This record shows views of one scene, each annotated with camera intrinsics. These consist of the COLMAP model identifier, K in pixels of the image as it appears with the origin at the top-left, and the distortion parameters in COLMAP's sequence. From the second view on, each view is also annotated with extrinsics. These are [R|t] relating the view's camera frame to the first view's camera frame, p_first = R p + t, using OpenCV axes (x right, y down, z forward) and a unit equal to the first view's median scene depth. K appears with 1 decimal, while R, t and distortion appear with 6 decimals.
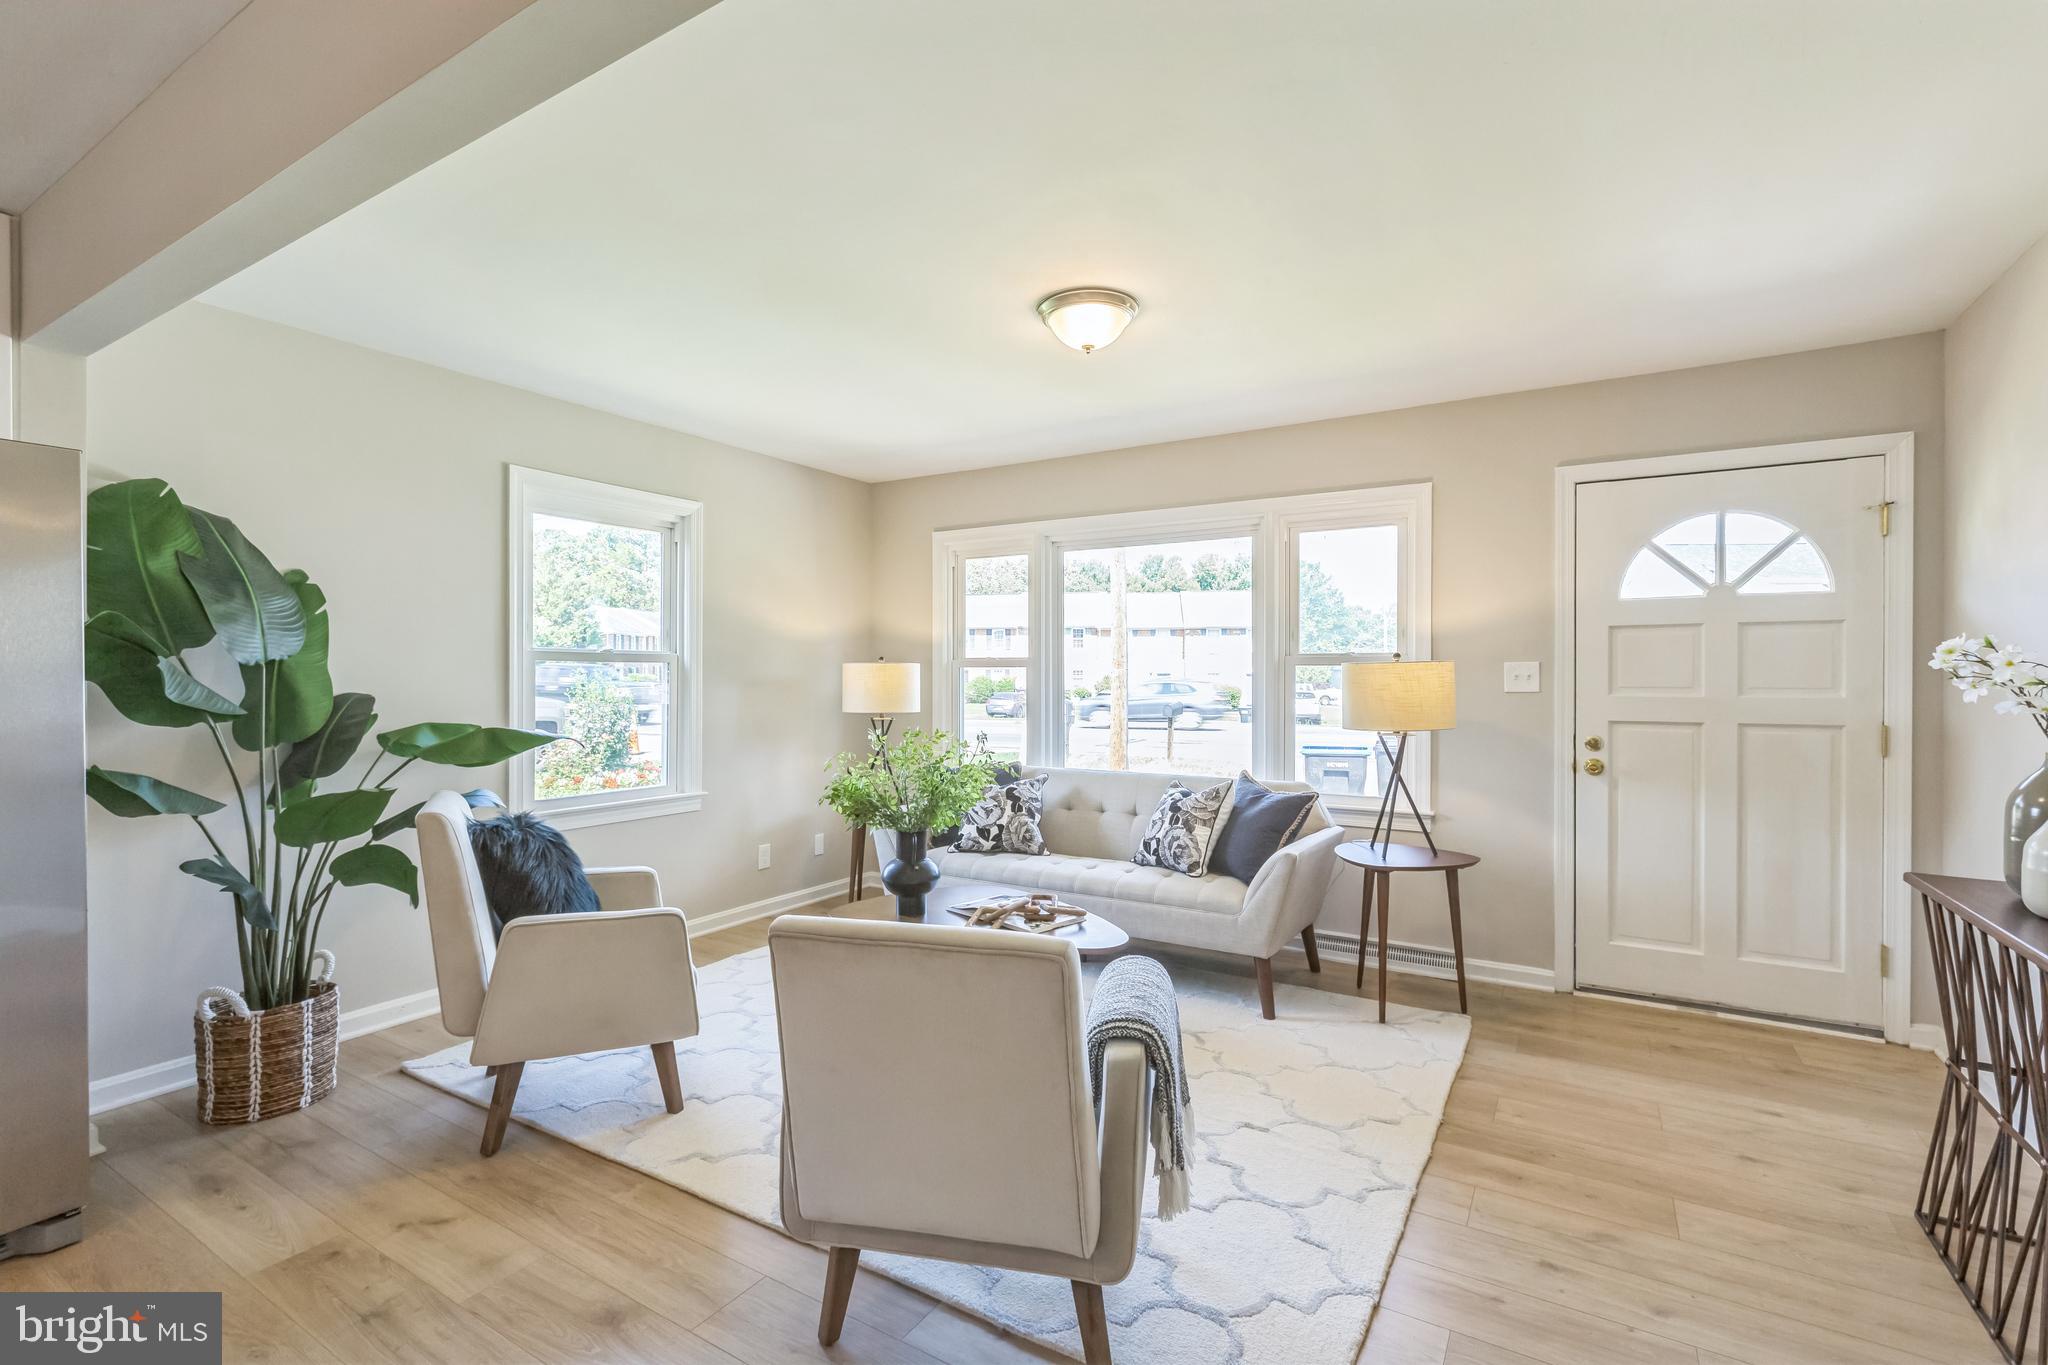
lens RADIAL K [[928.0, 0, 985.2], [0, 928.0, 683.4], [0, 0, 1]] dist [0.000811, 0.000625]
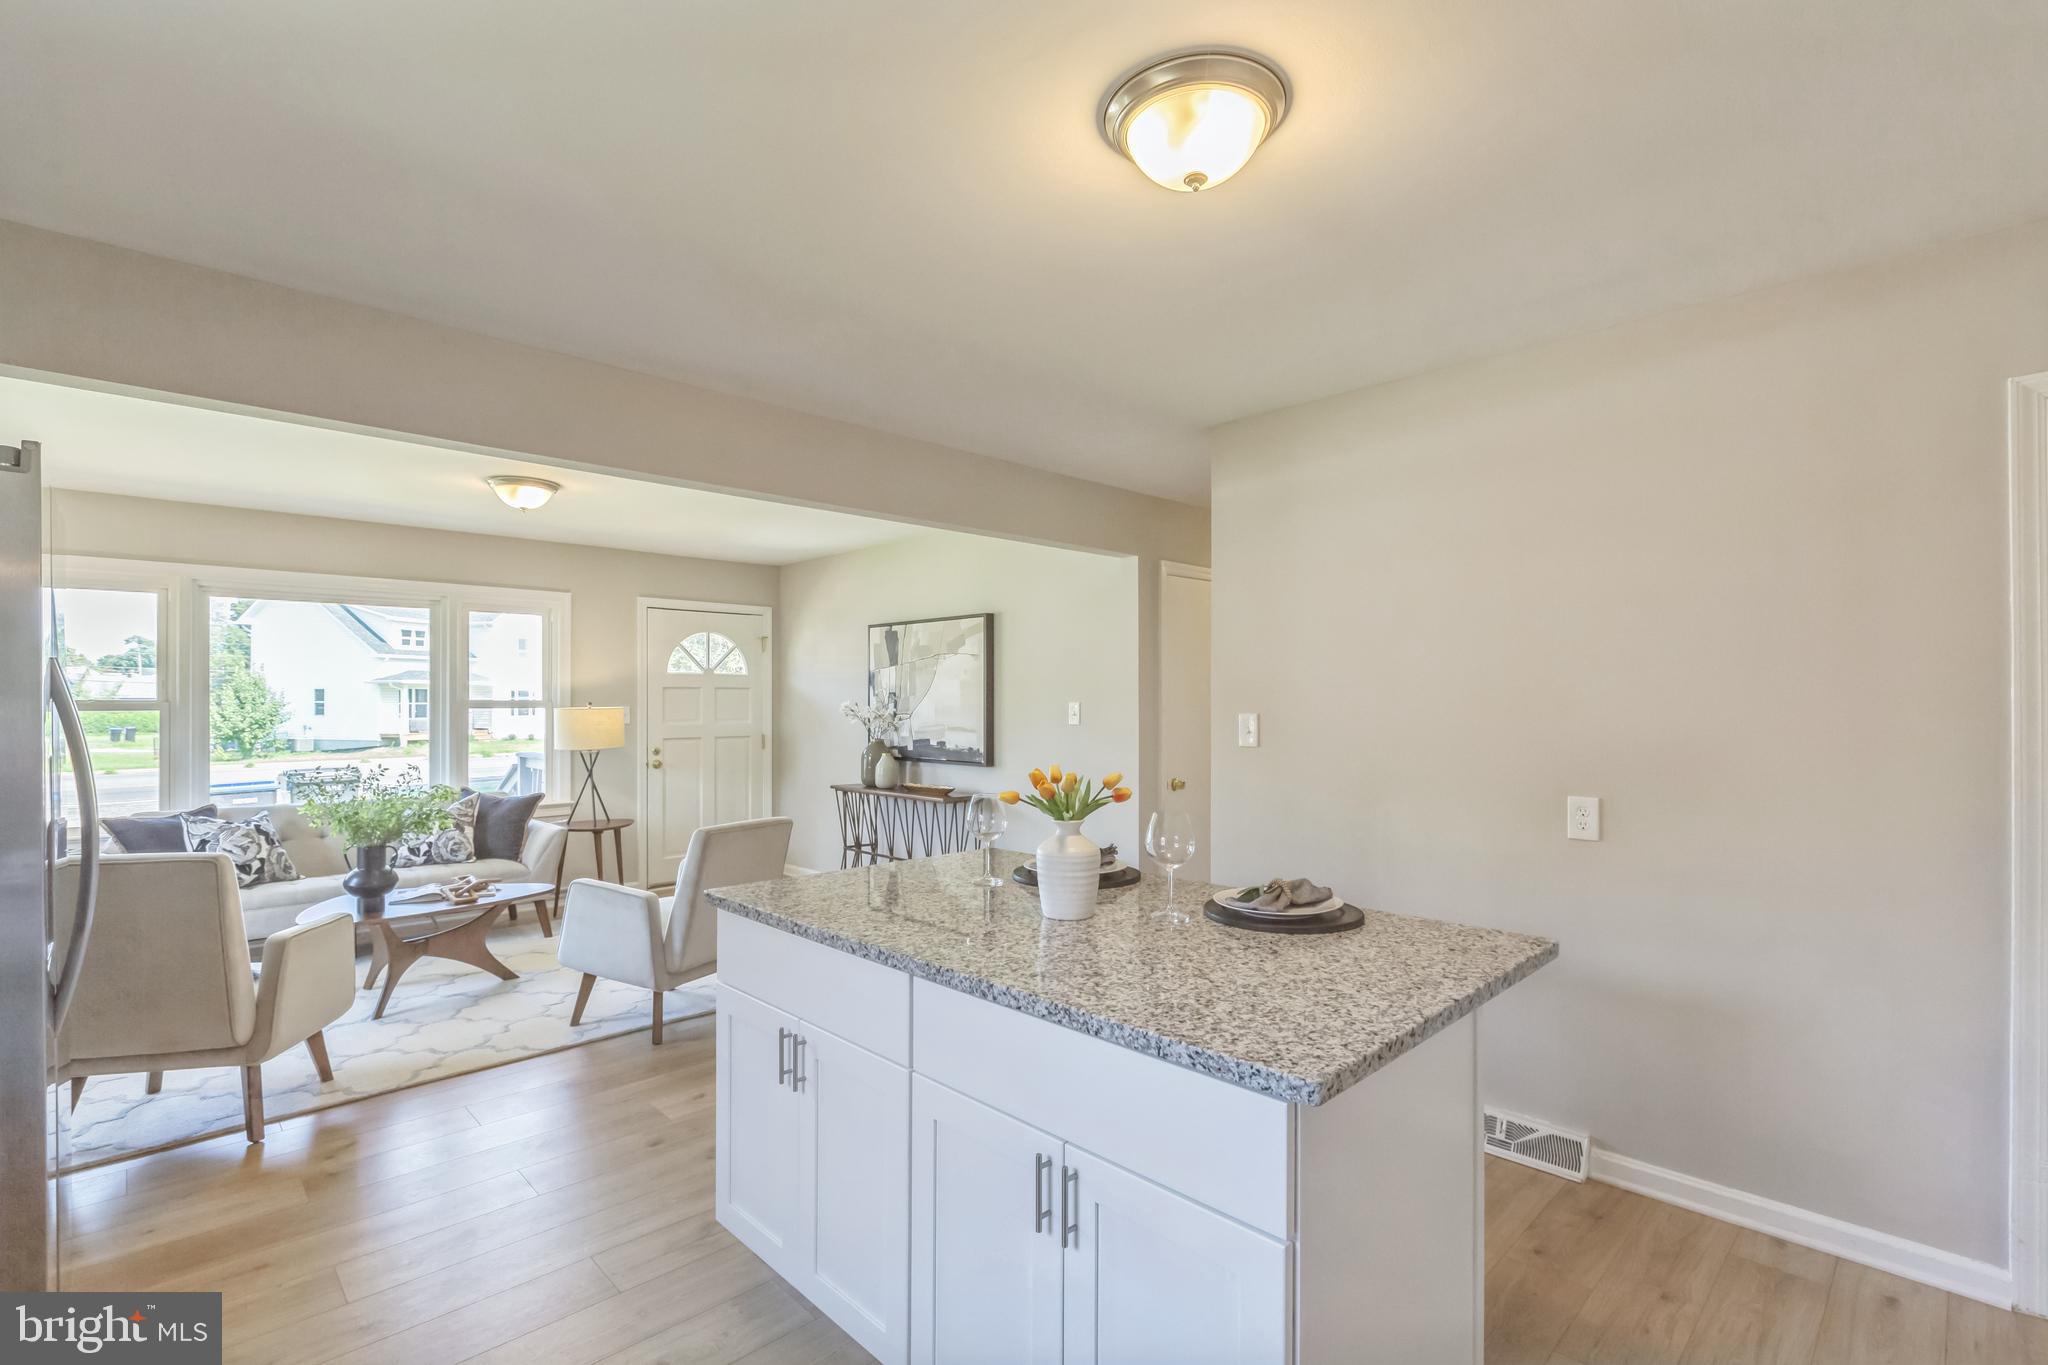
lens RADIAL K [[932.7, 0, 1024.0], [0, 932.7, 682.5], [0, 0, 1]] dist [-0.003047, -0.000452]
pose [[0.247263, 0.017529, 0.968790, -0.921071], [0.005903, 0.999791, -0.019596, -0.029557], [-0.968930, 0.010564, 0.247108, -0.150262]]
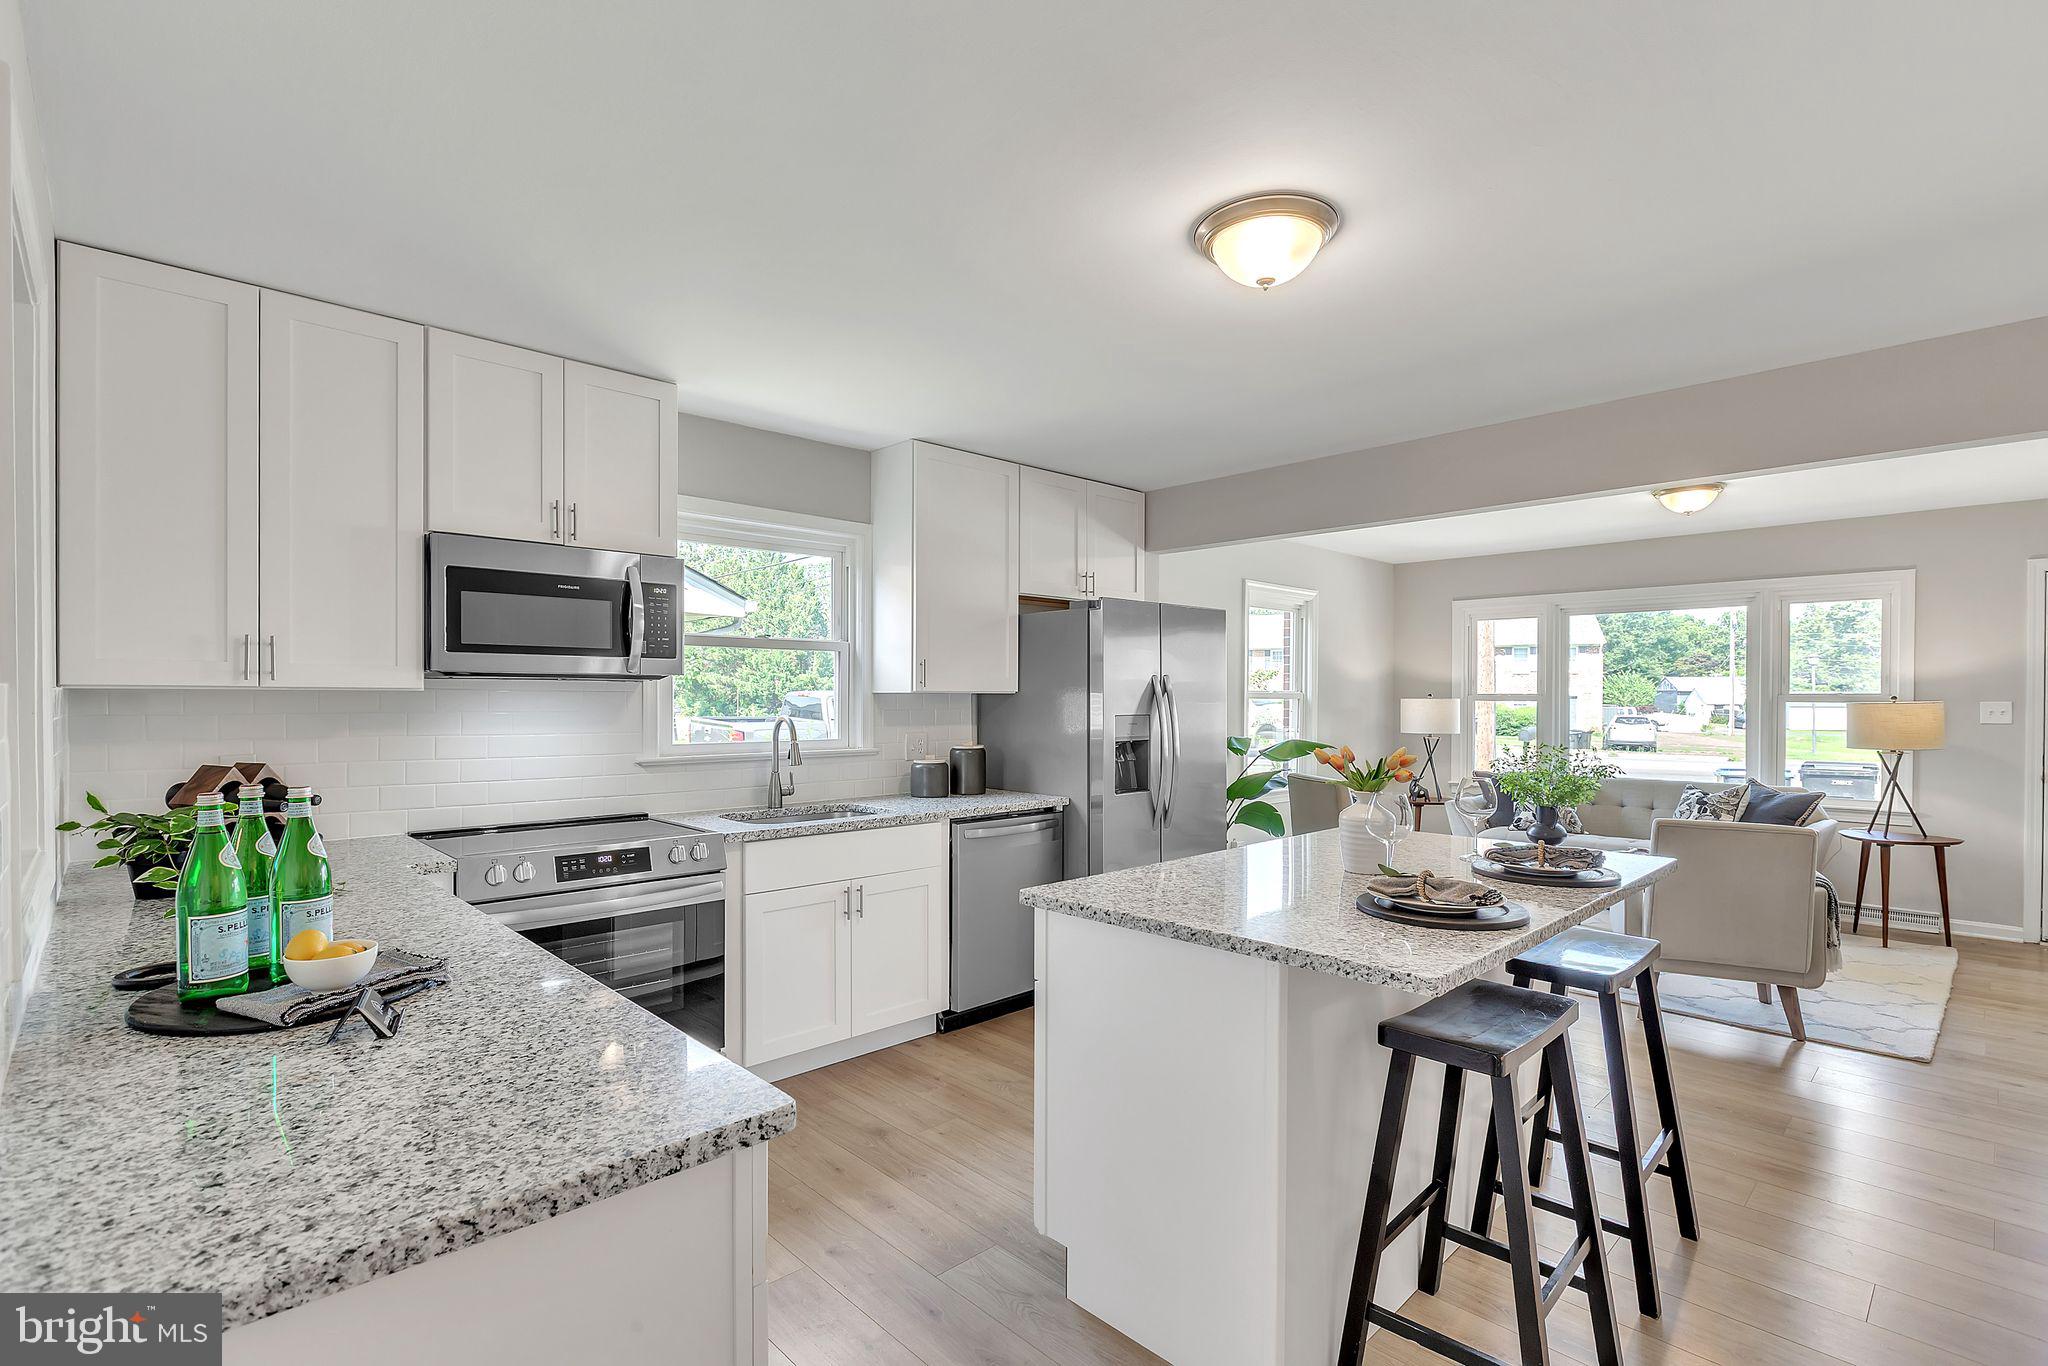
lens RADIAL K [[928.7, 0, 1026.4], [0, 928.7, 706.7], [0, 0, 1]] dist [-0.002921, -0.001093]
pose [[0.969884, 0.004025, -0.243535, -0.477378], [-0.003413, 0.999990, 0.002933, -0.014923], [0.243544, -0.002013, 0.969888, -0.670152]]
